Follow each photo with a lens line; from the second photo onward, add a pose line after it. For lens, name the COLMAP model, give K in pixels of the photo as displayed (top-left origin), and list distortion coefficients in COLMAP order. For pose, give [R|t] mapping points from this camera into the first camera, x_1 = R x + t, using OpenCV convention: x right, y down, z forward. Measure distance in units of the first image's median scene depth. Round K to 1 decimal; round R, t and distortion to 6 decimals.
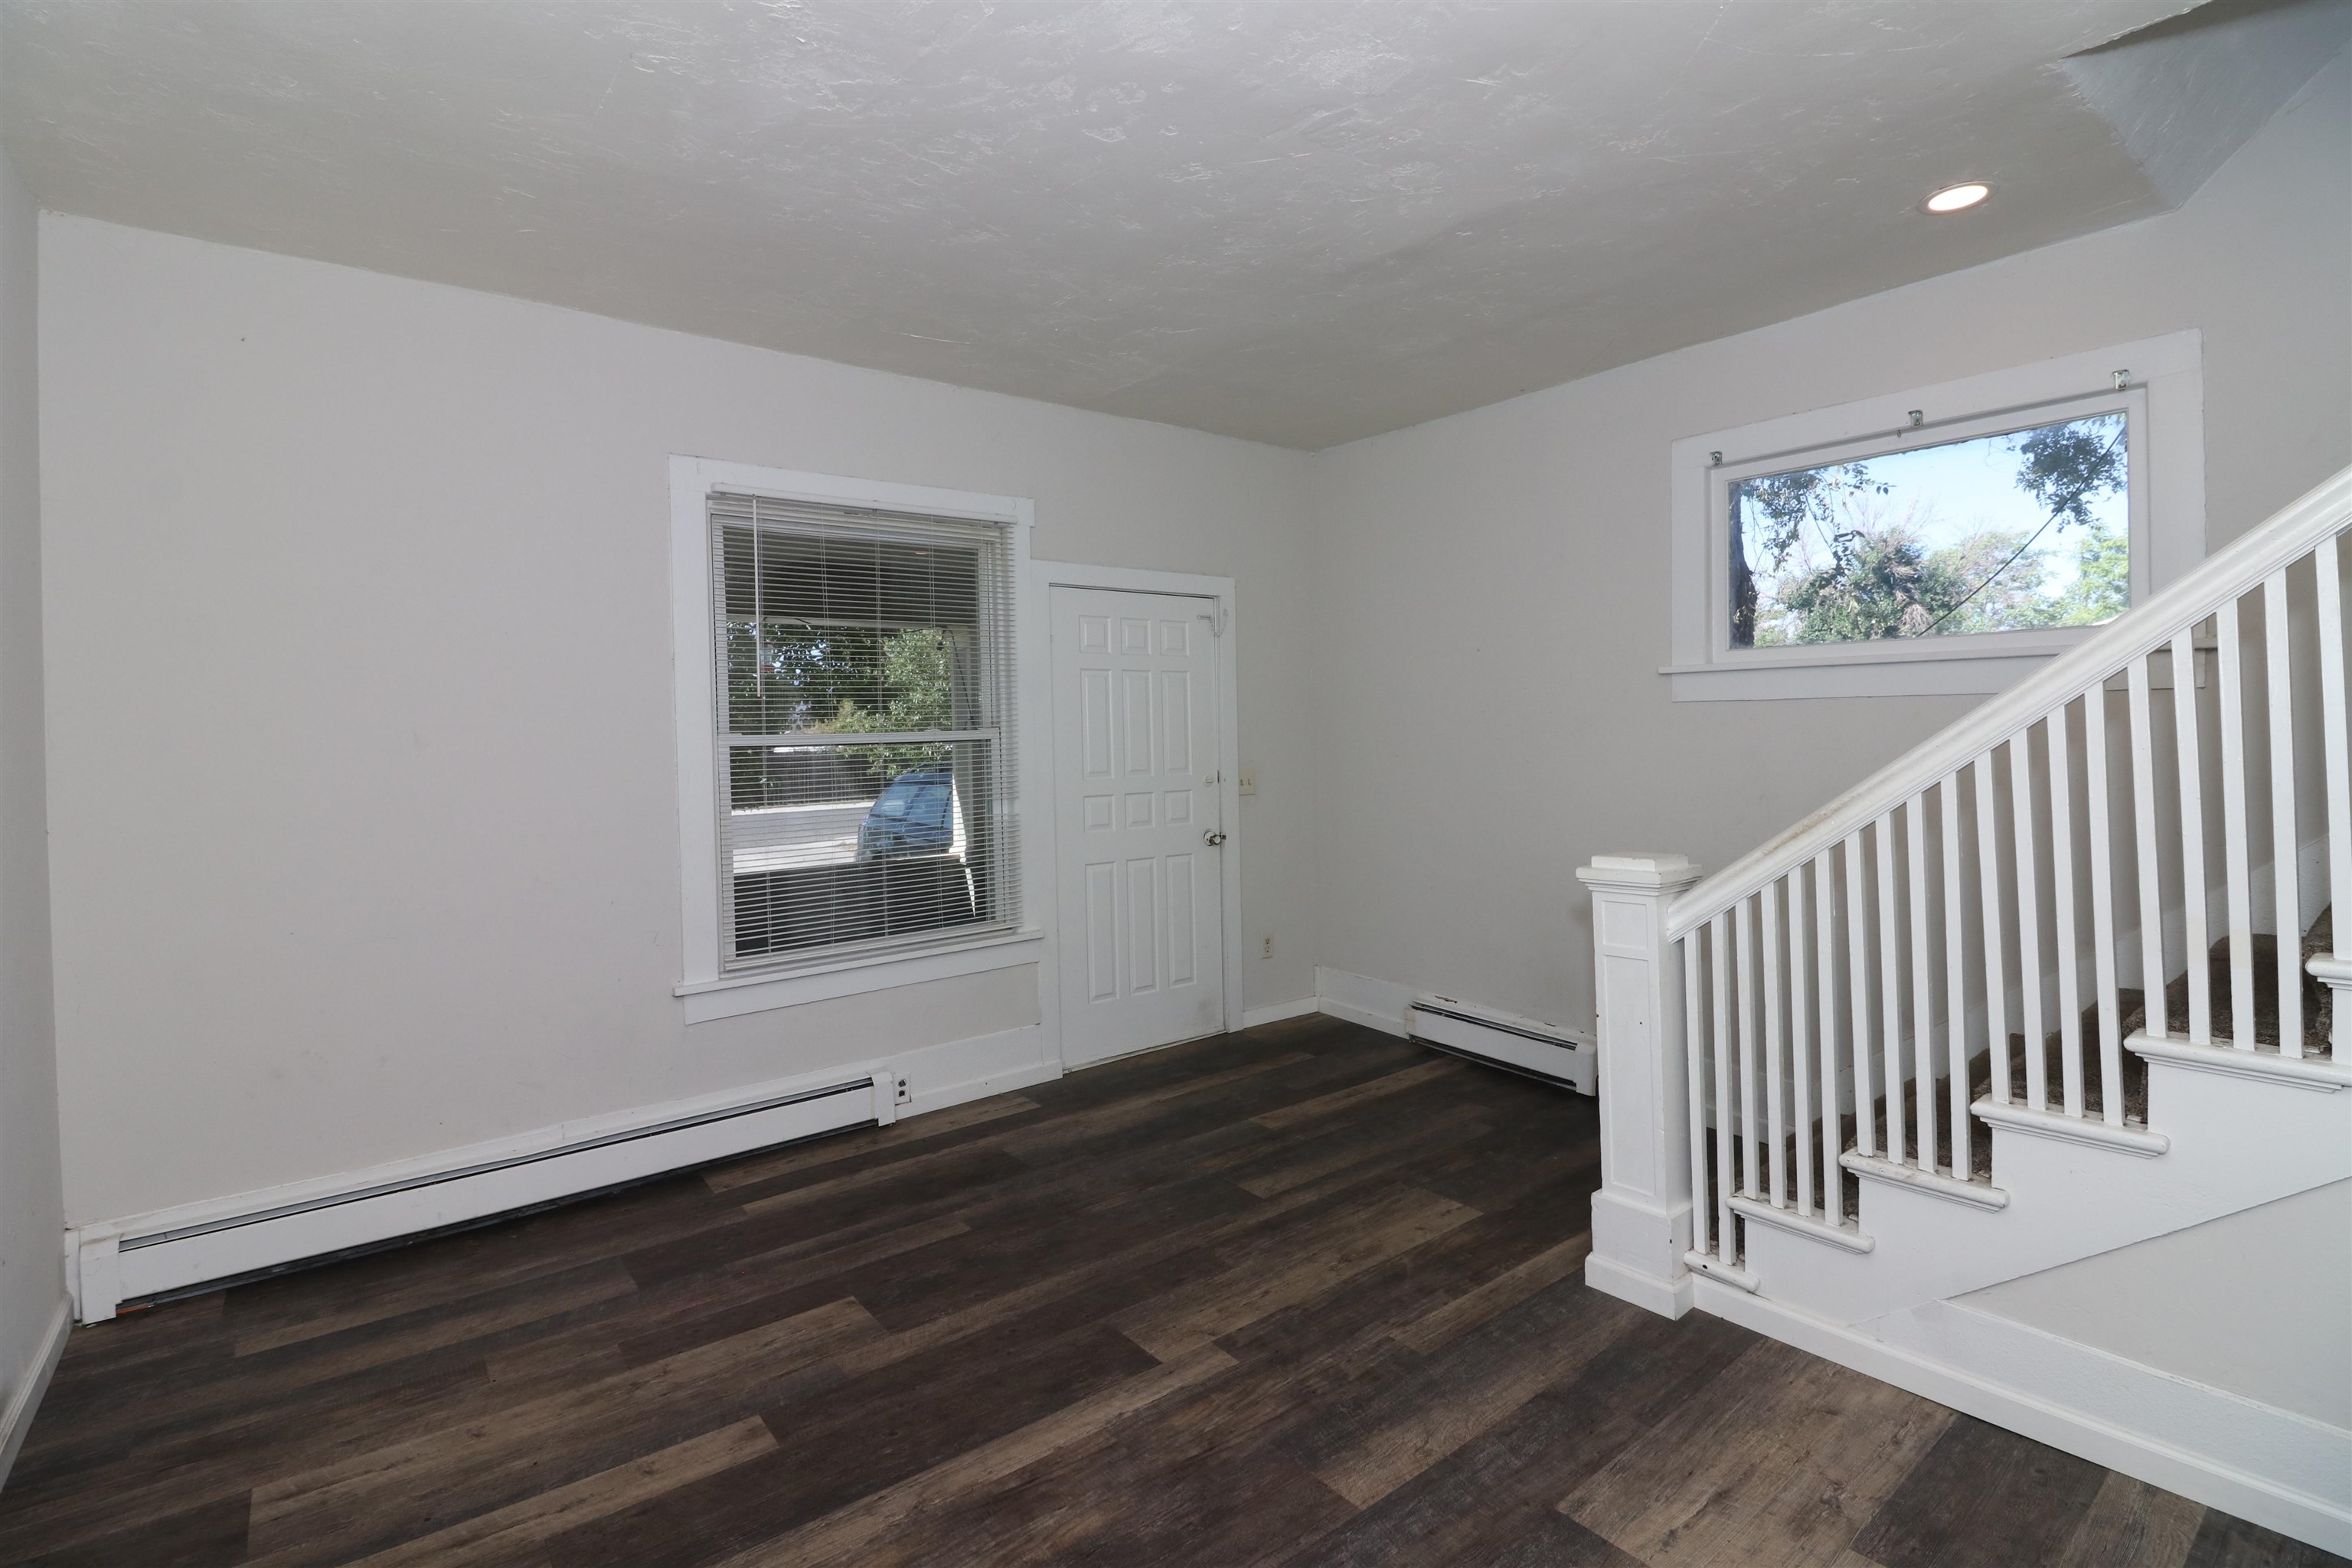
lens RADIAL K [[1077.3, 0, 1163.1], [0, 1077.3, 776.7], [0, 0, 1]] dist [-0.004351, -0.010662]
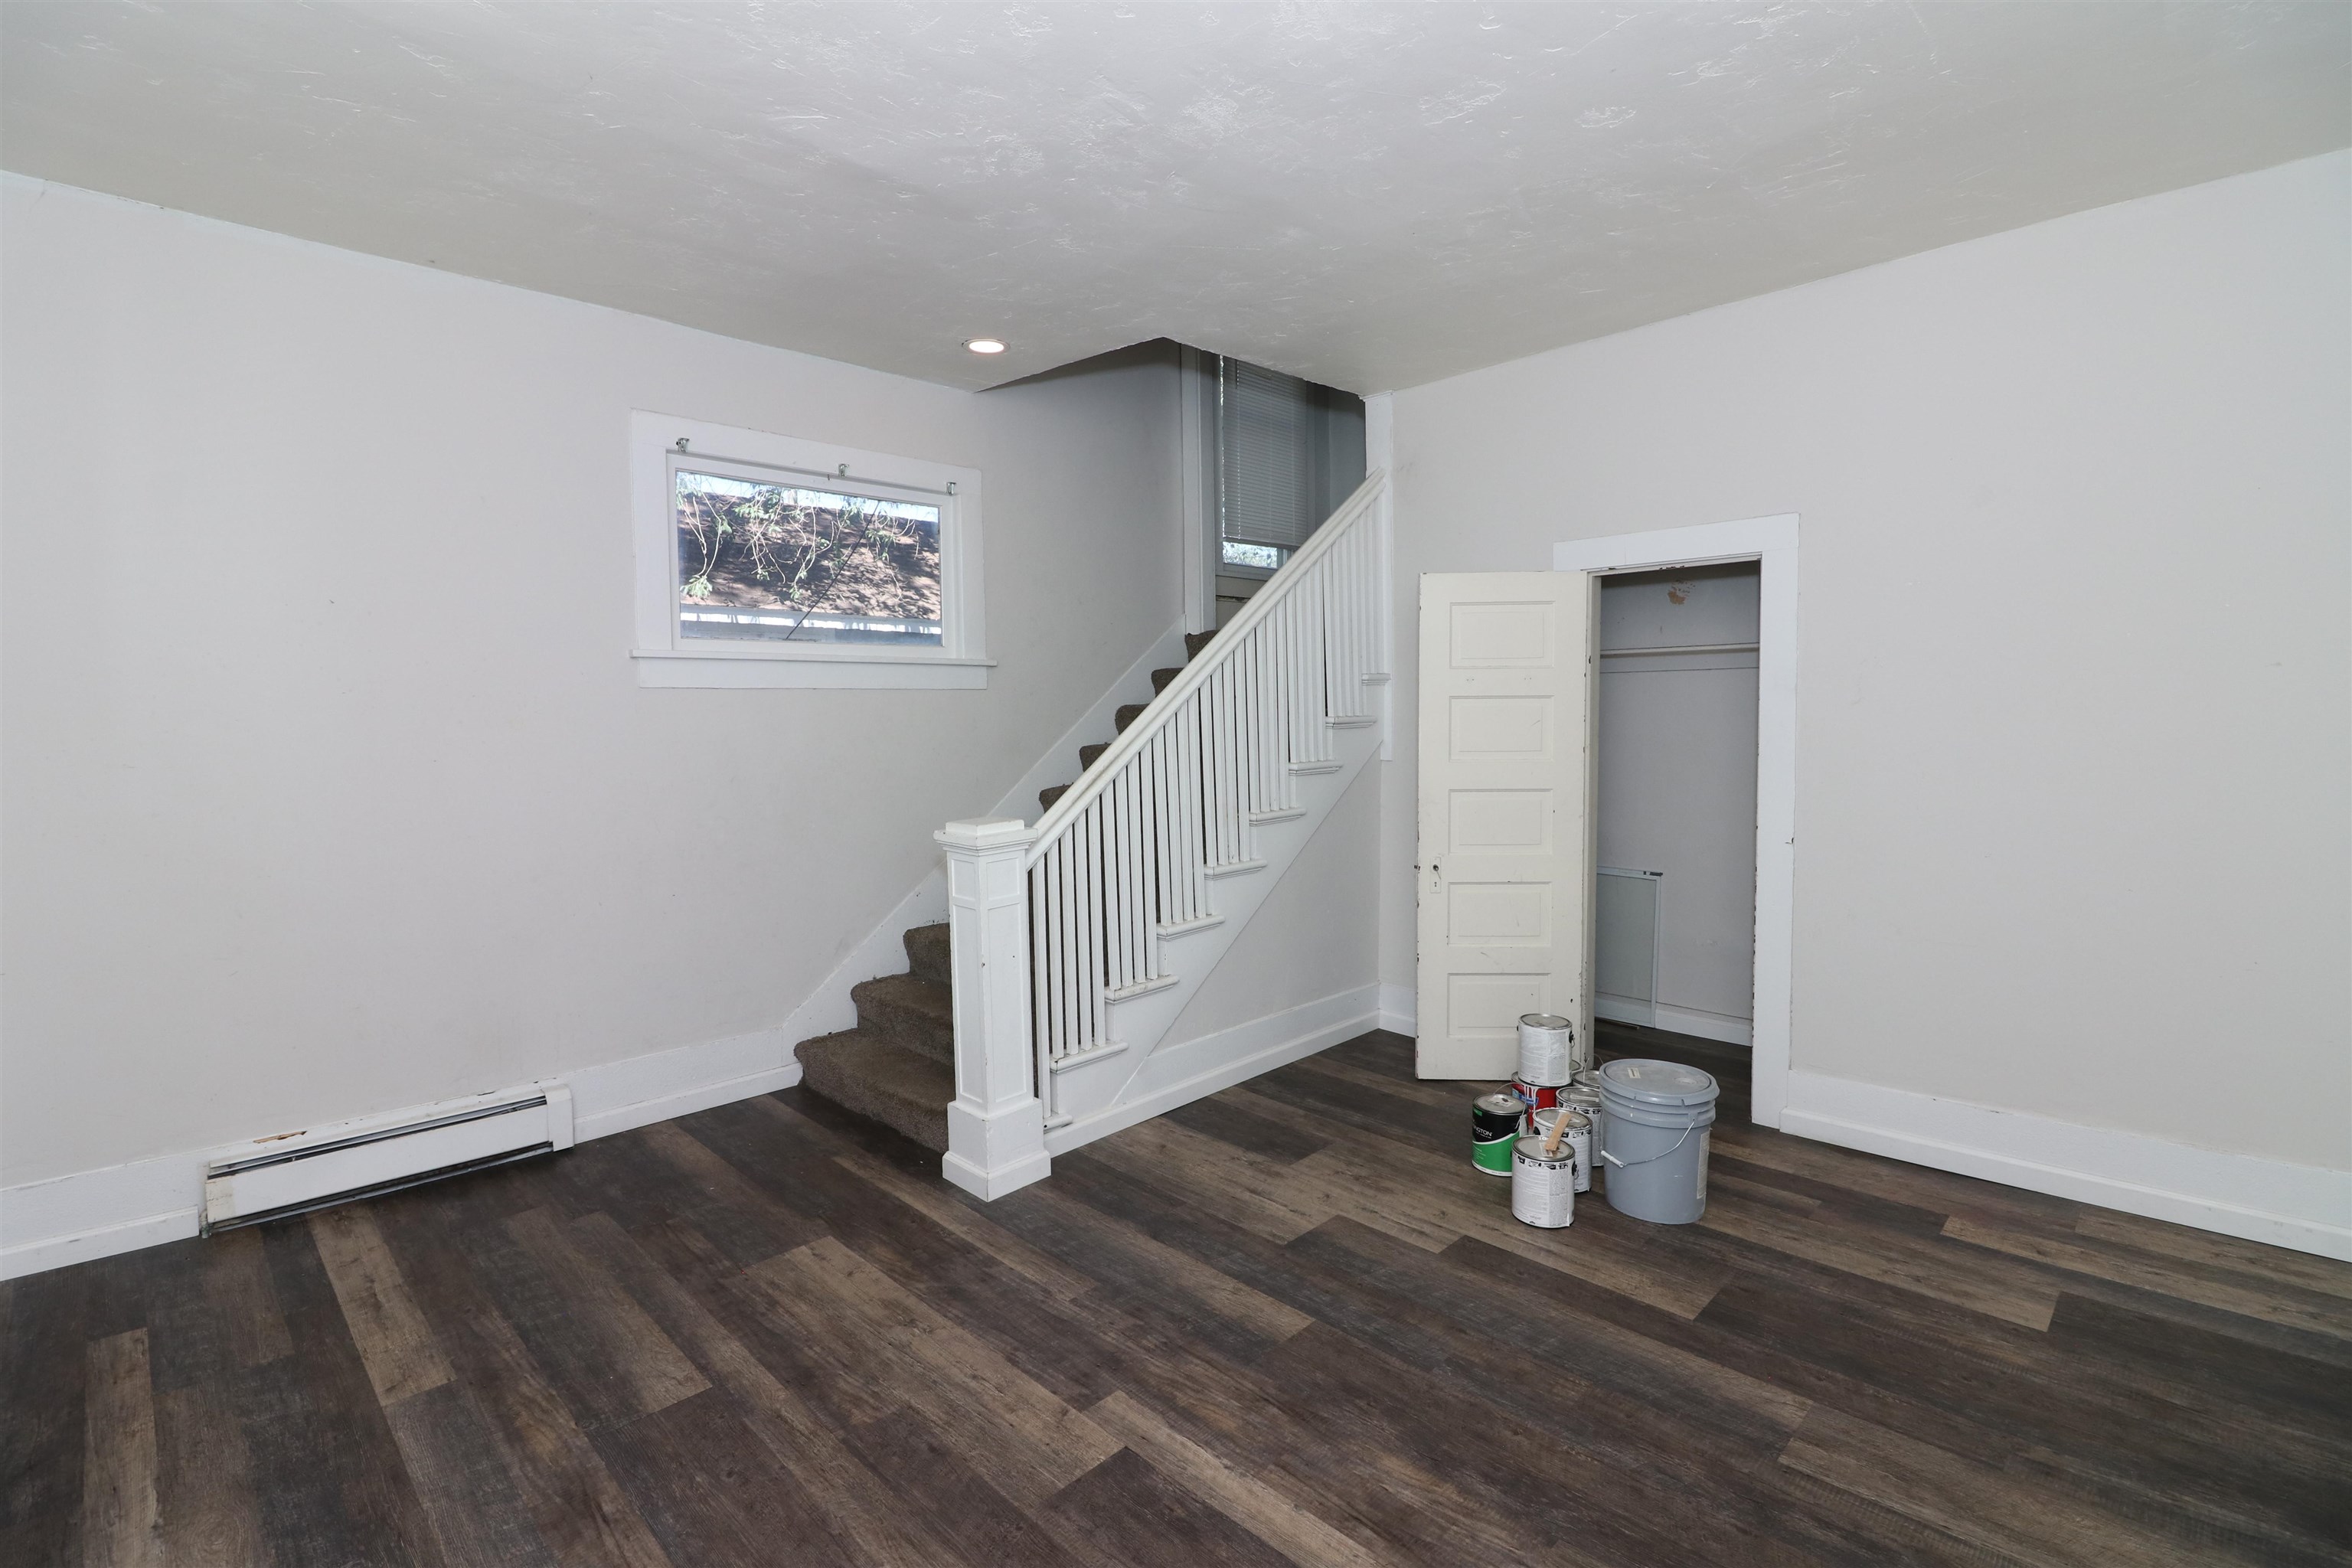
lens RADIAL K [[1077.3, 0, 1167.2], [0, 1077.3, 789.4], [0, 0, 1]] dist [-0.004351, -0.010662]
pose [[-0.121265, -0.069060, 0.990215, -0.766022], [0.051182, 0.995815, 0.075718, -0.042418], [-0.991300, 0.059863, -0.117223, 0.962113]]
